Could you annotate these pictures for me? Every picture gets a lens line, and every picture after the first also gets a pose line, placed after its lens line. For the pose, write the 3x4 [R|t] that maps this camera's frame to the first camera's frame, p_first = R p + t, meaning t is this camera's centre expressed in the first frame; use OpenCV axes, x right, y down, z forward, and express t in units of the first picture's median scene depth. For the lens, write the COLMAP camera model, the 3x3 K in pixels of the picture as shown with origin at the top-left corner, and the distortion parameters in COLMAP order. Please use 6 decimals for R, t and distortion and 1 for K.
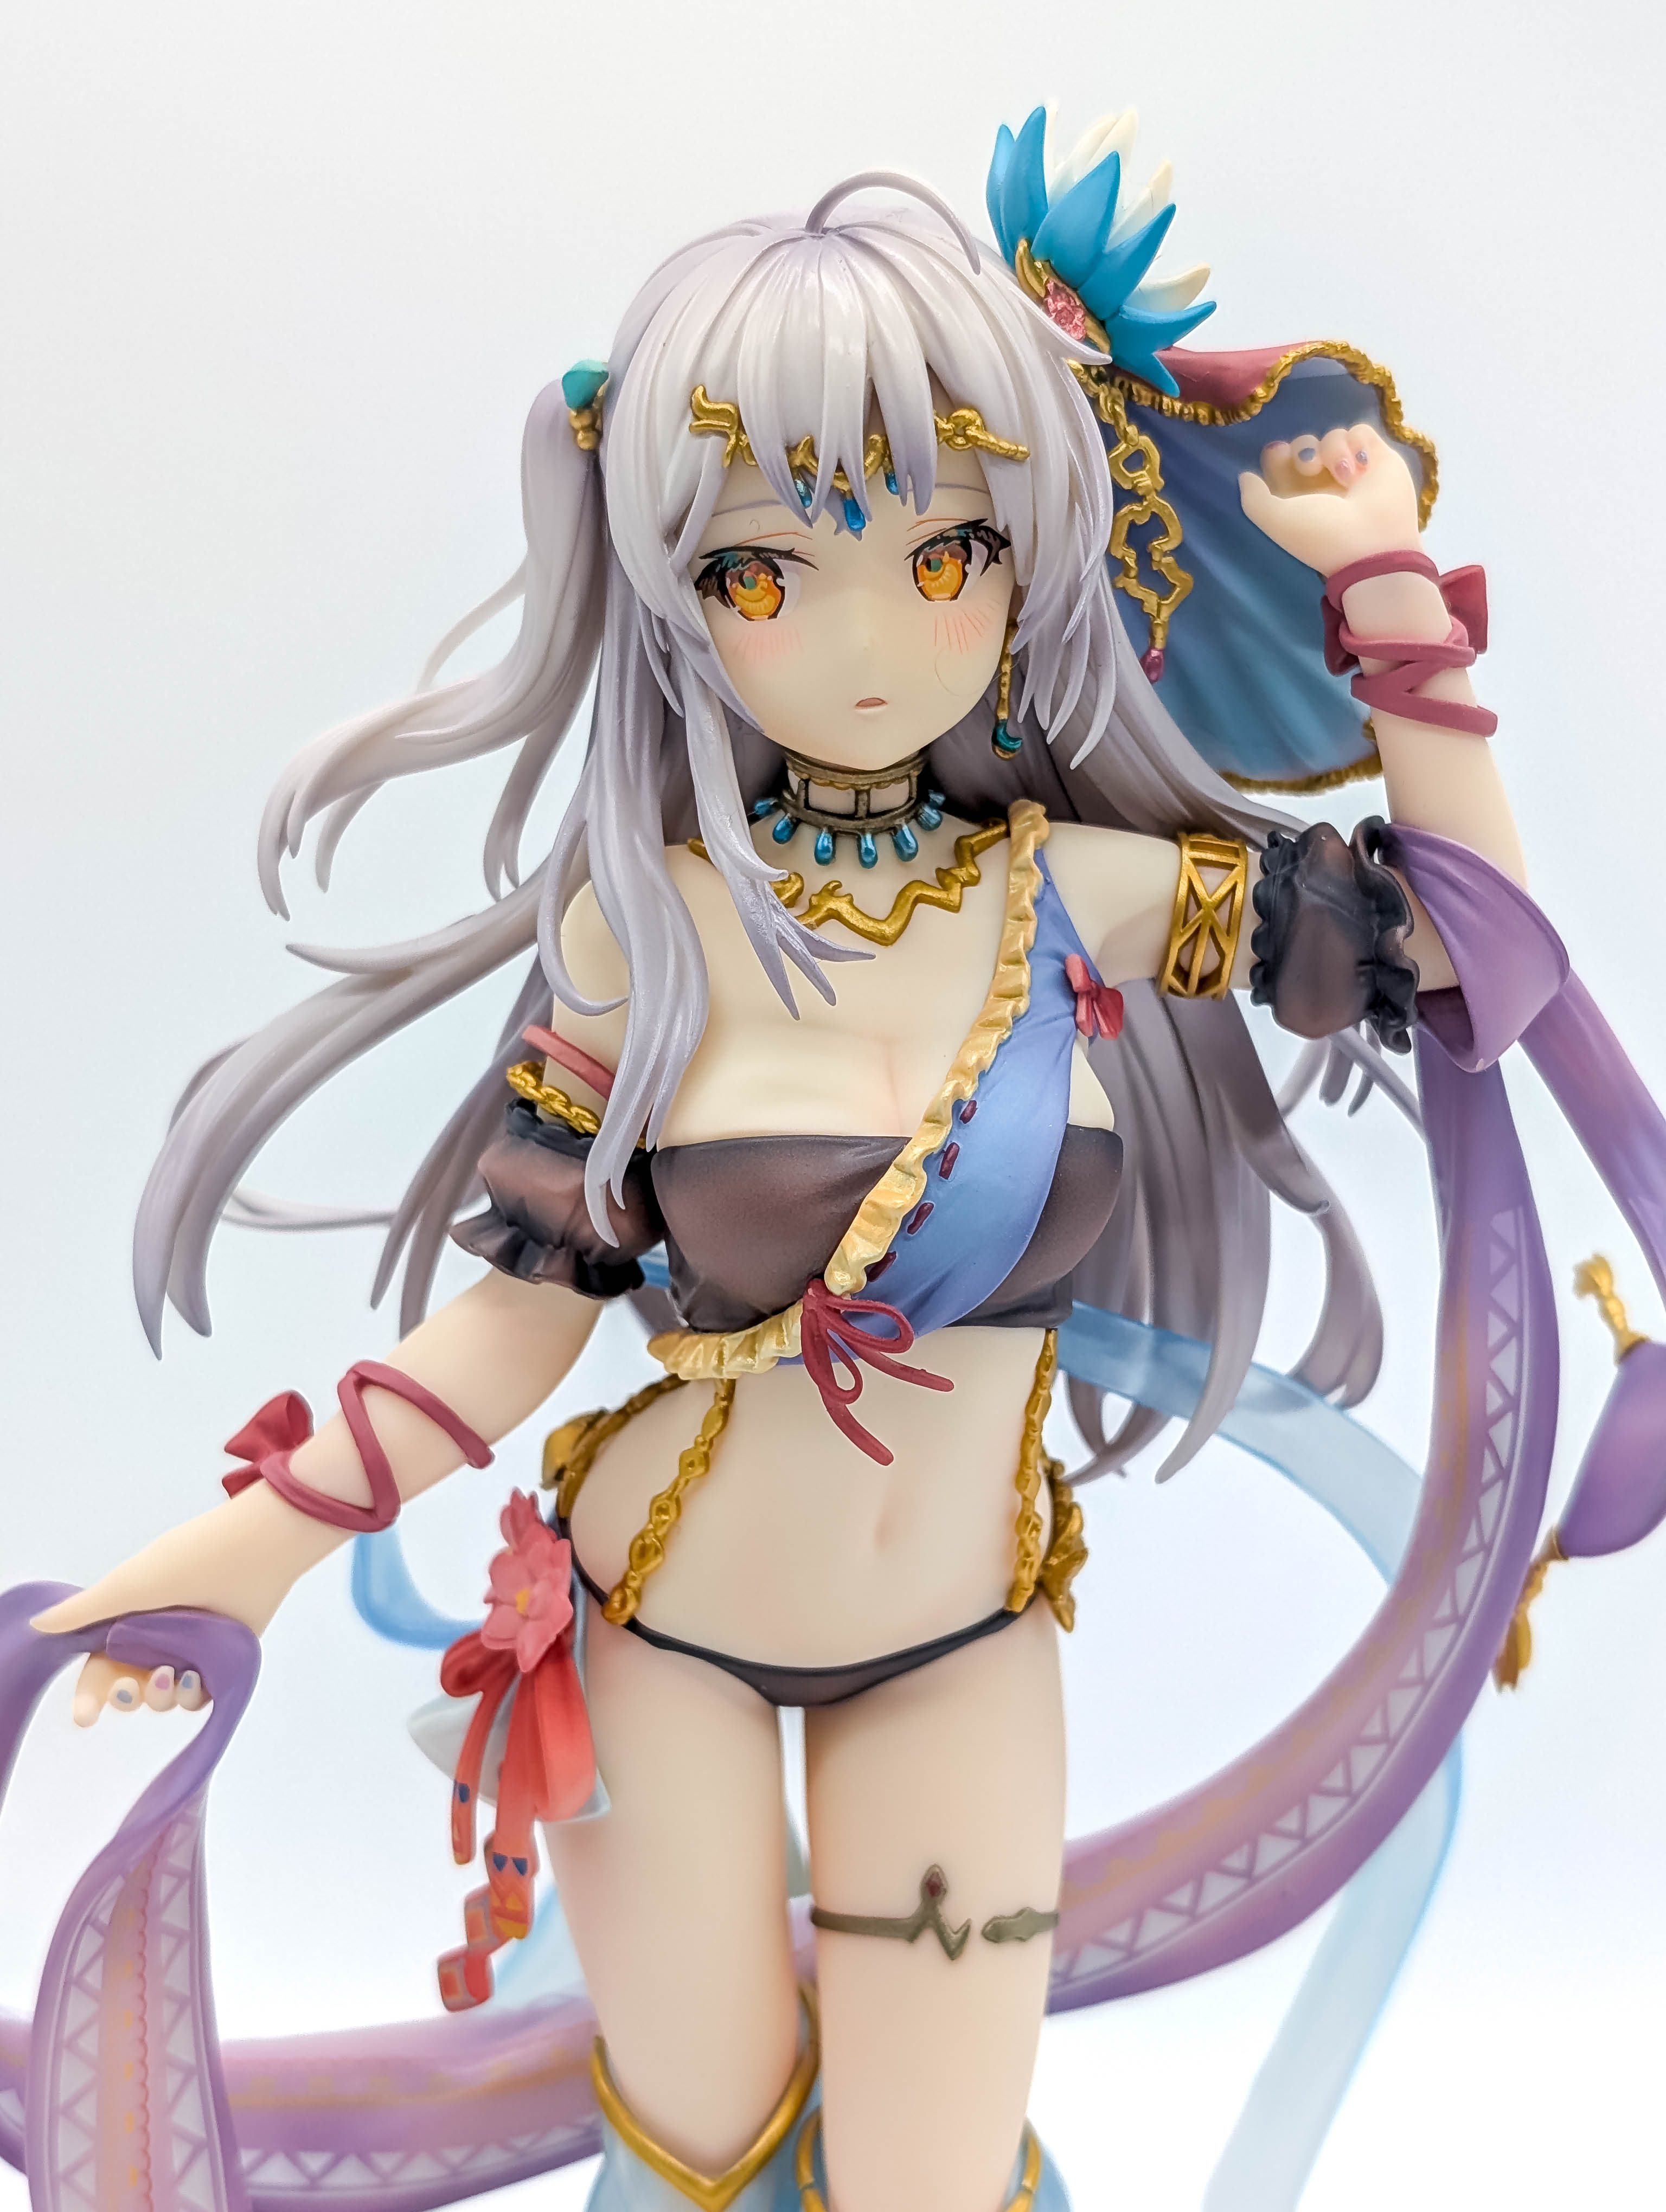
lens RADIAL K [[3622.2, 0, 866.7], [0, 3622.2, 1114.7], [0, 0, 1]] dist [0.069163, 0.000000]
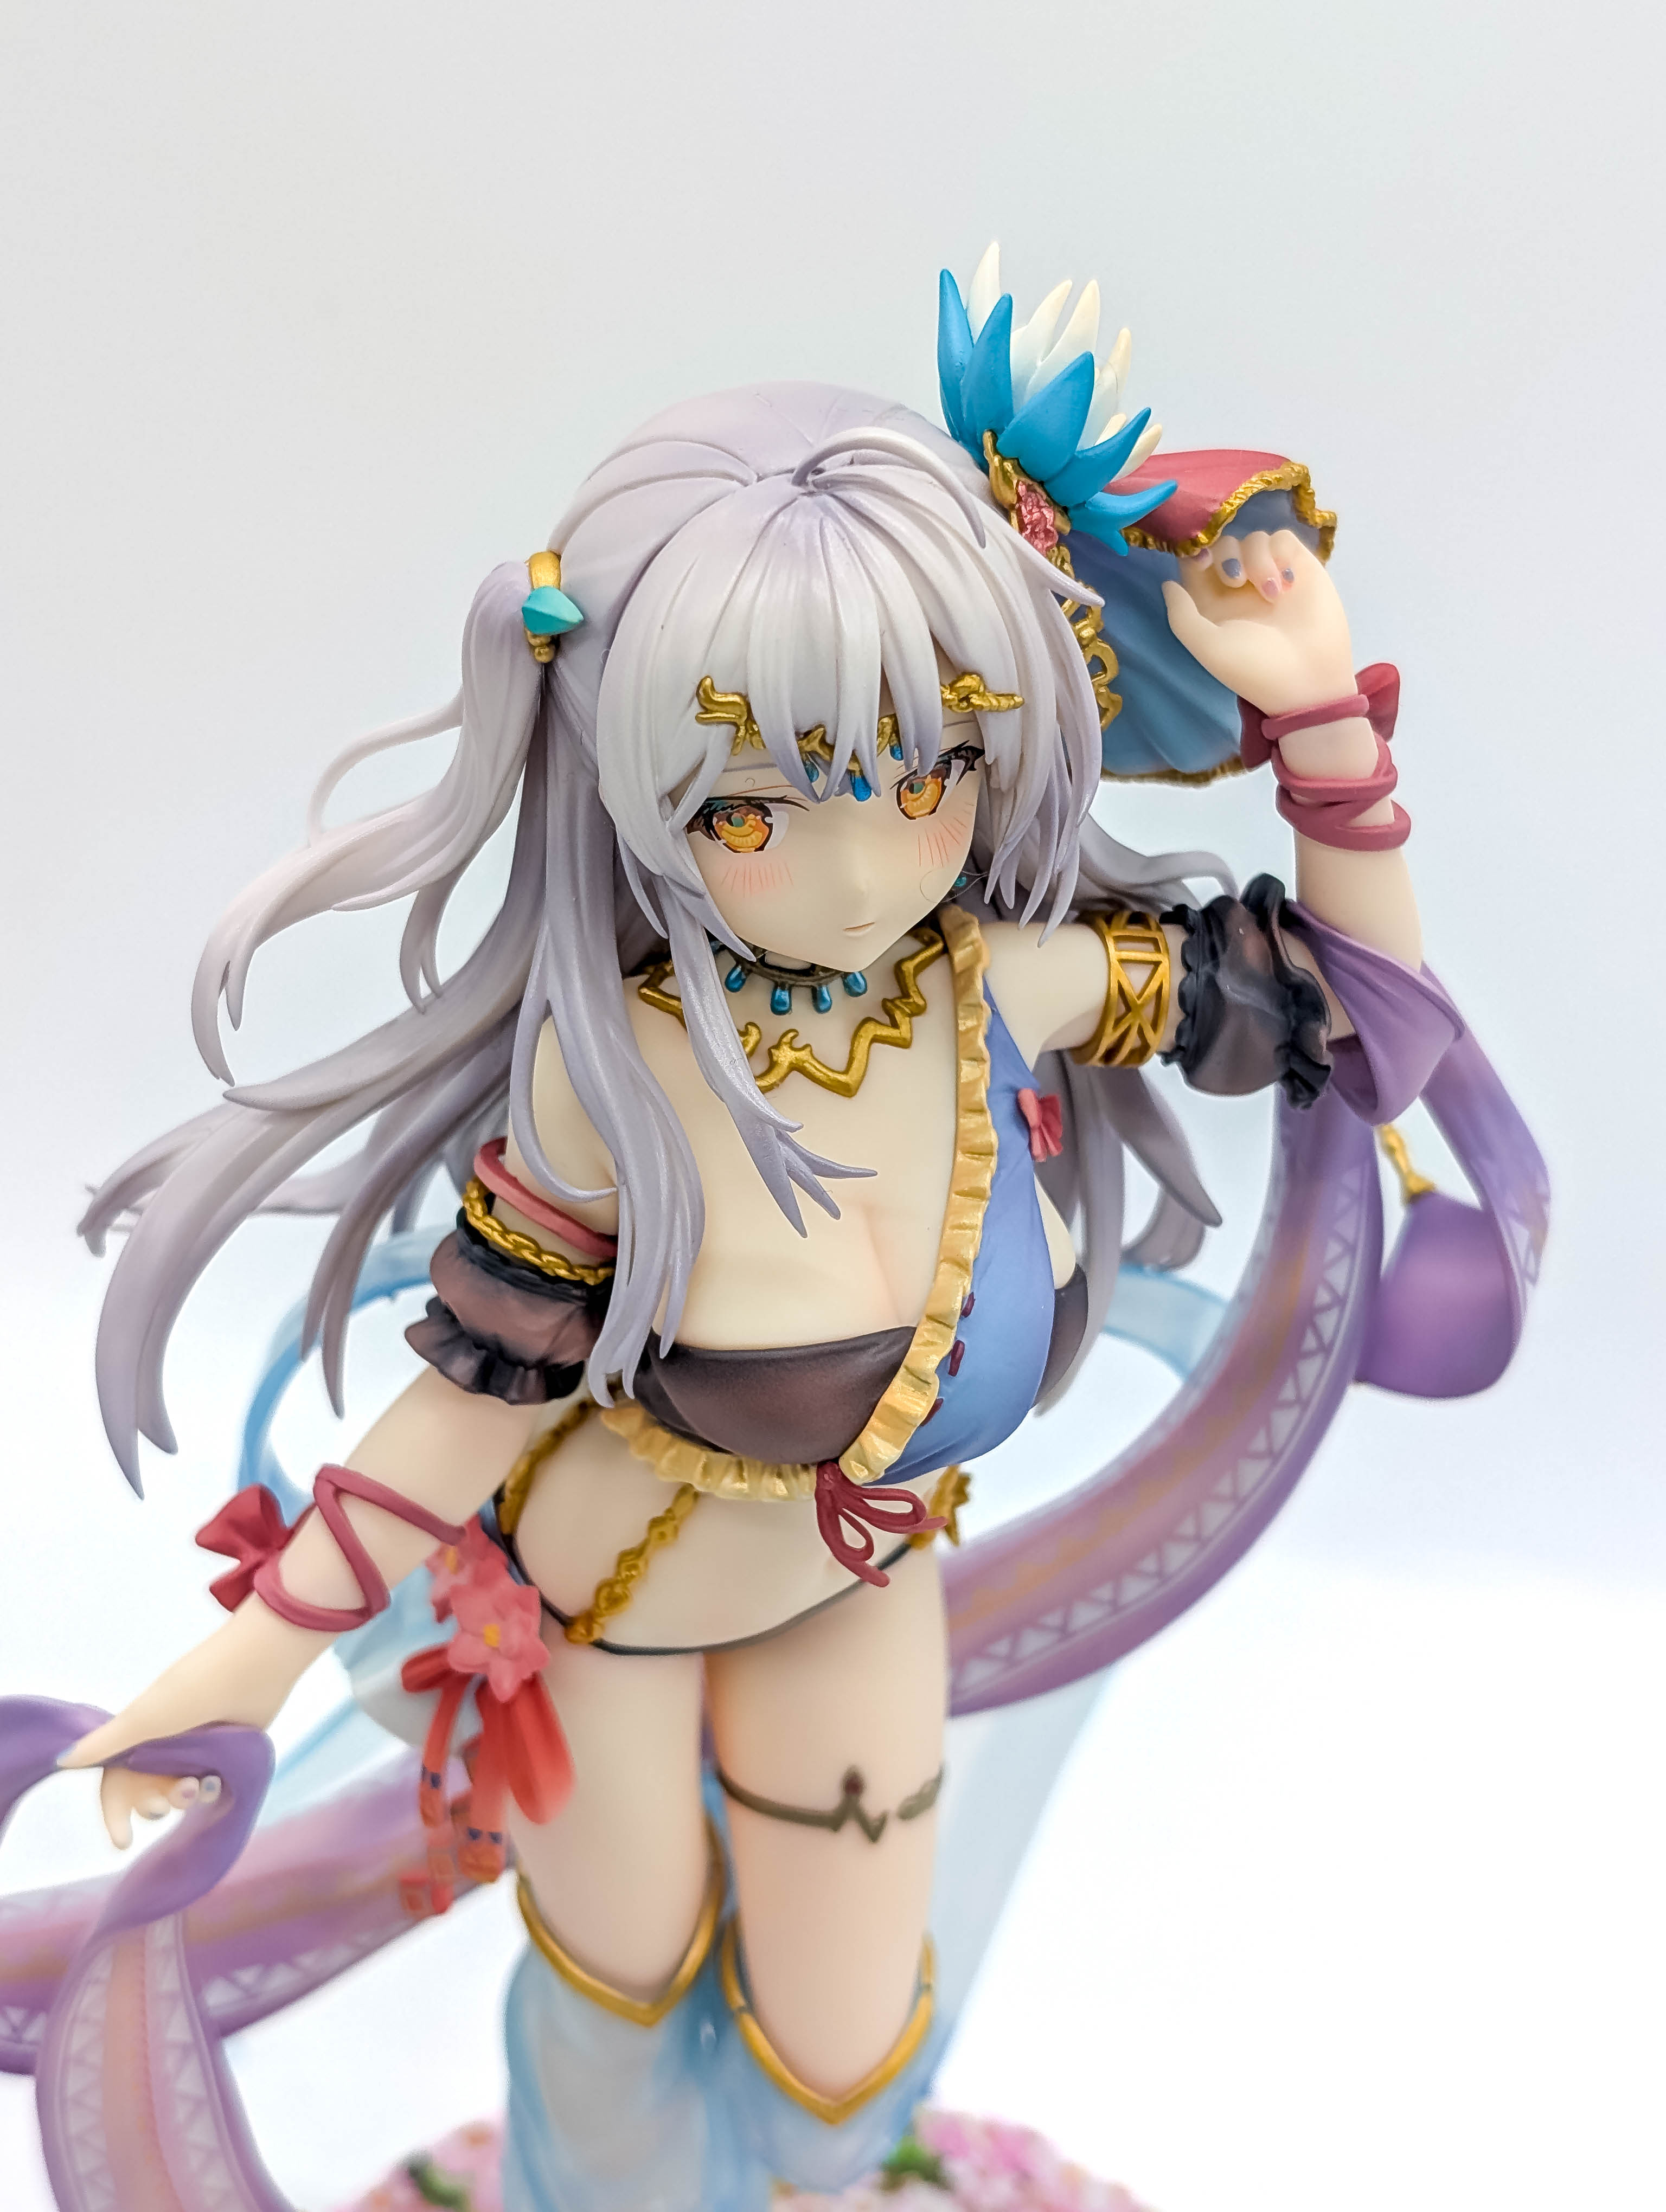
lens RADIAL K [[3622.2, 0, 794.1], [0, 3622.2, 1071.3], [0, 0, 1]] dist [0.069163, 0.000000]
pose [[0.975601, -0.101024, 0.194926, -0.206800], [0.024273, 0.932034, 0.361557, -0.419983], [-0.218204, -0.348004, 0.911746, 0.067428]]
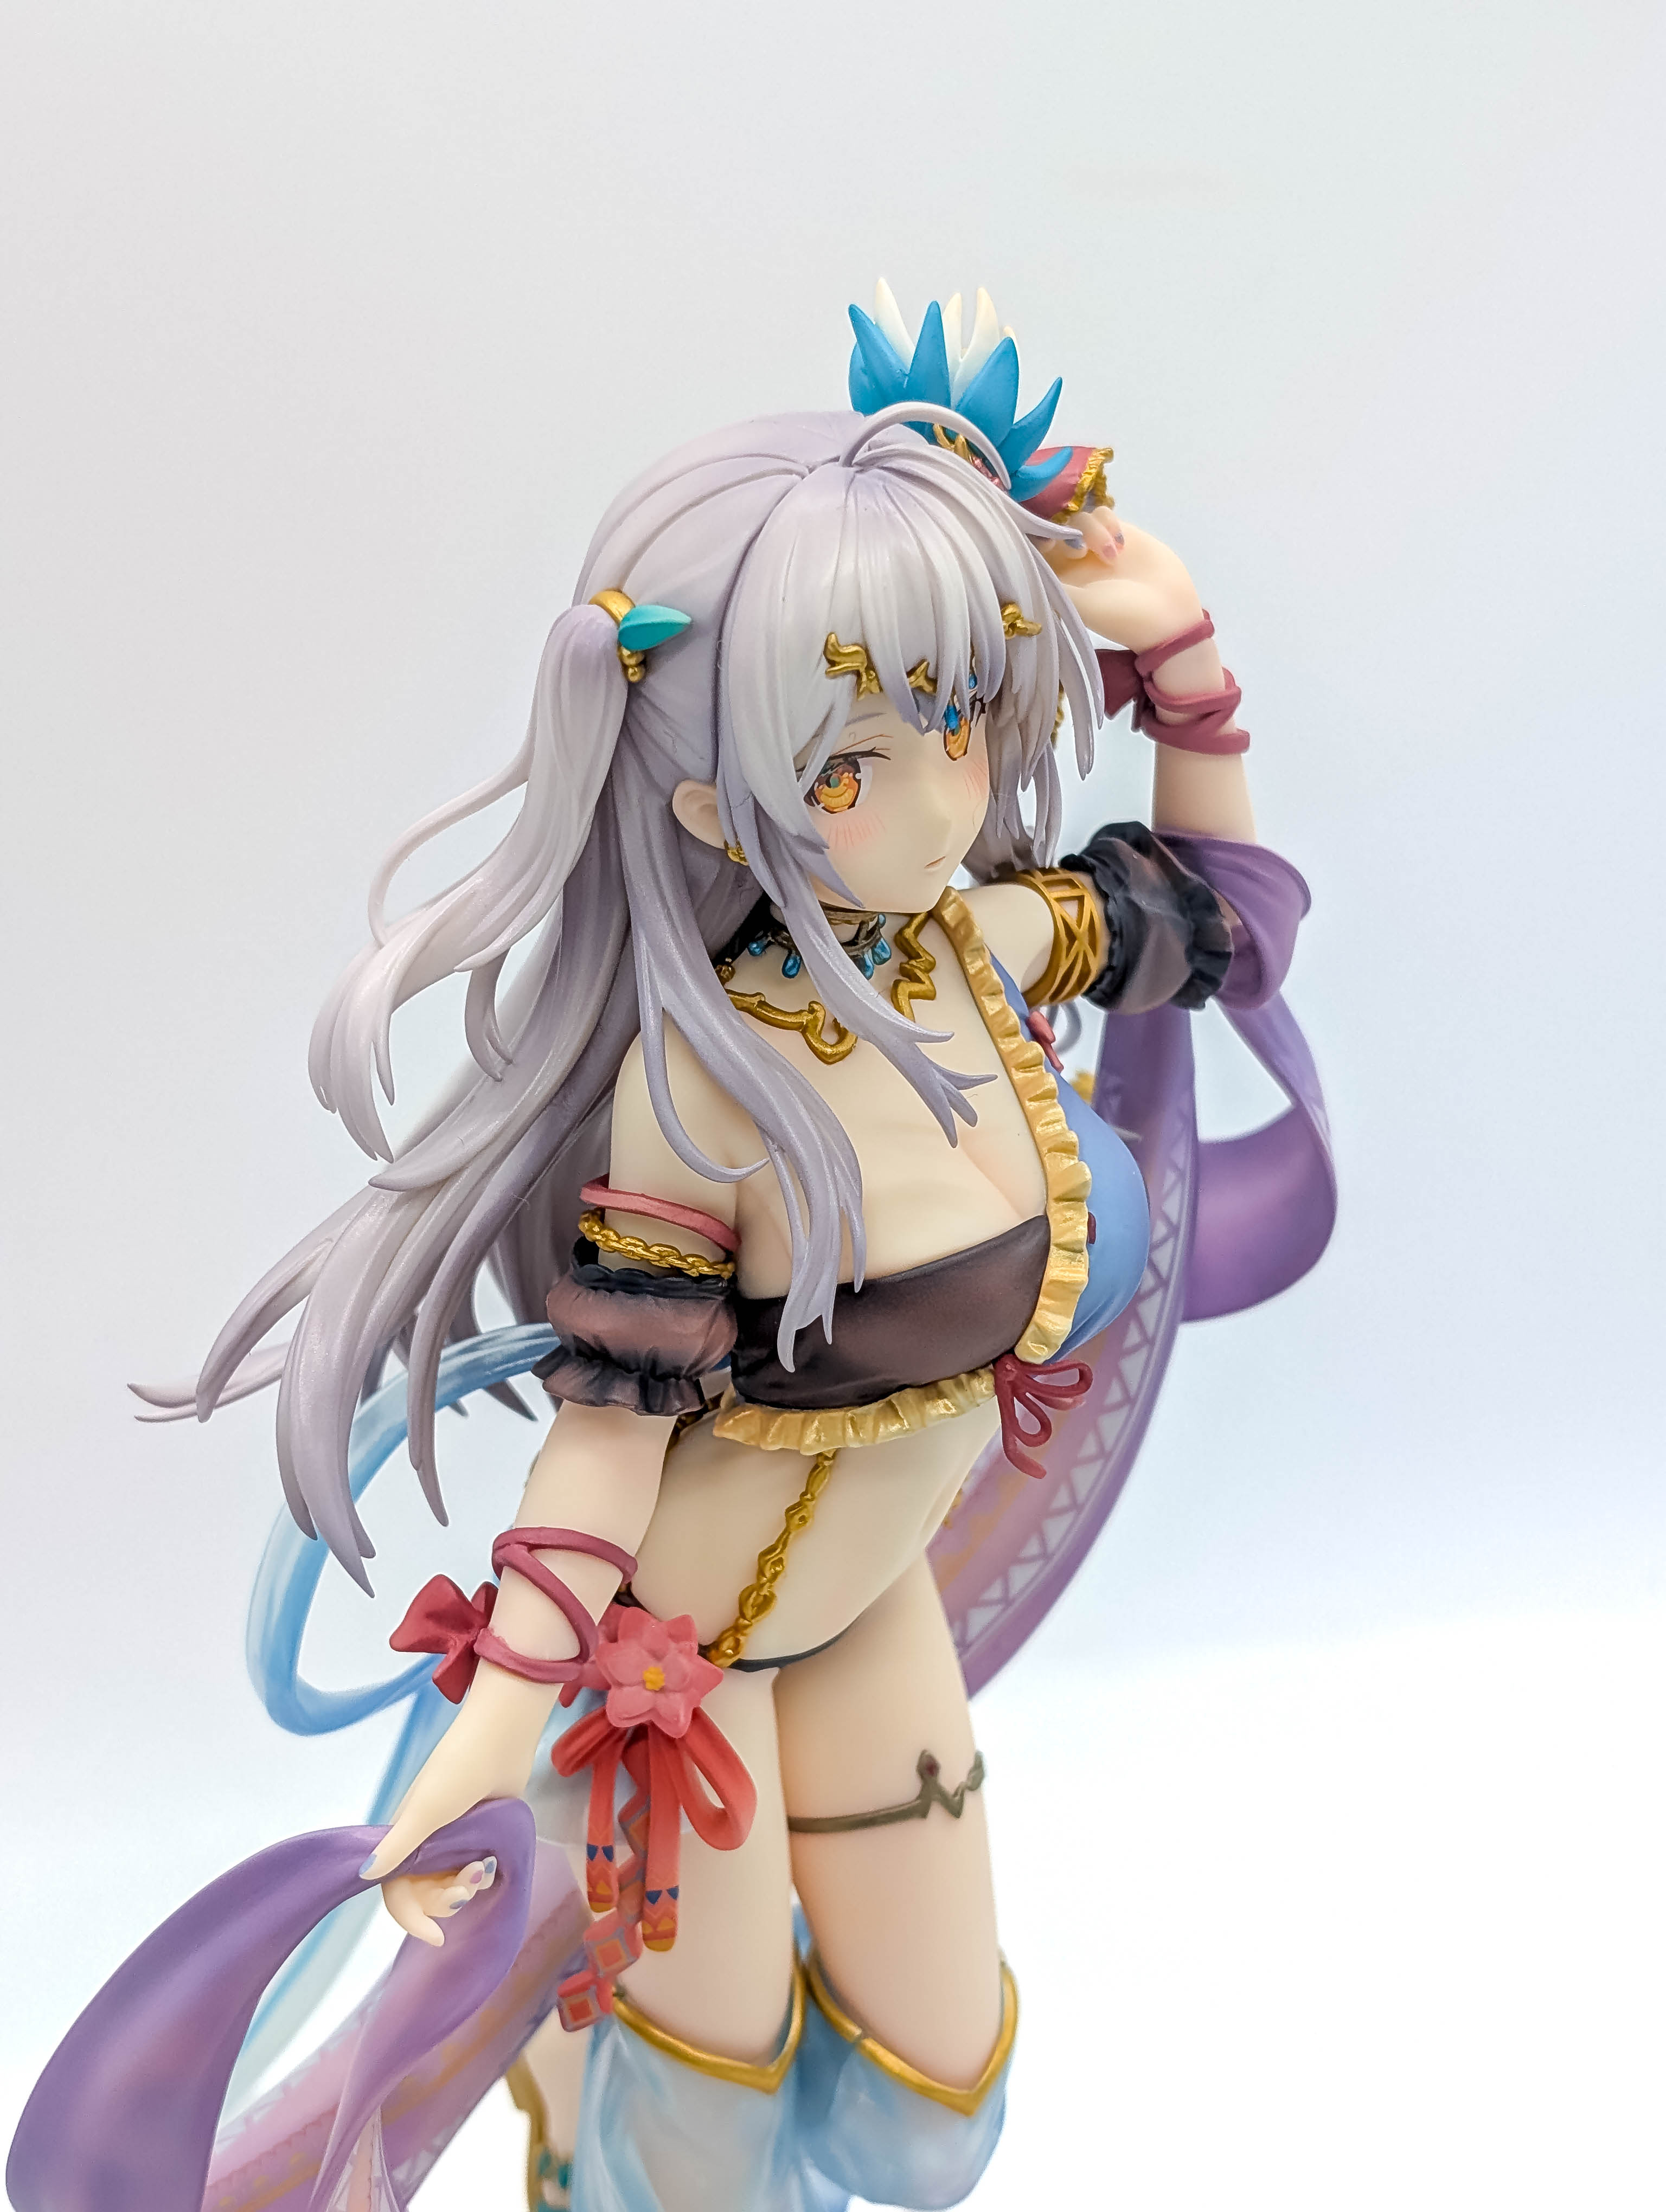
lens RADIAL K [[3622.2, 0, 814.8], [0, 3622.2, 1093.6], [0, 0, 1]] dist [0.069163, 0.000000]
pose [[0.777519, -0.275714, 0.565196, -0.661406], [0.165765, 0.956834, 0.238727, -0.307275], [-0.606619, -0.091925, 0.789660, 0.109058]]
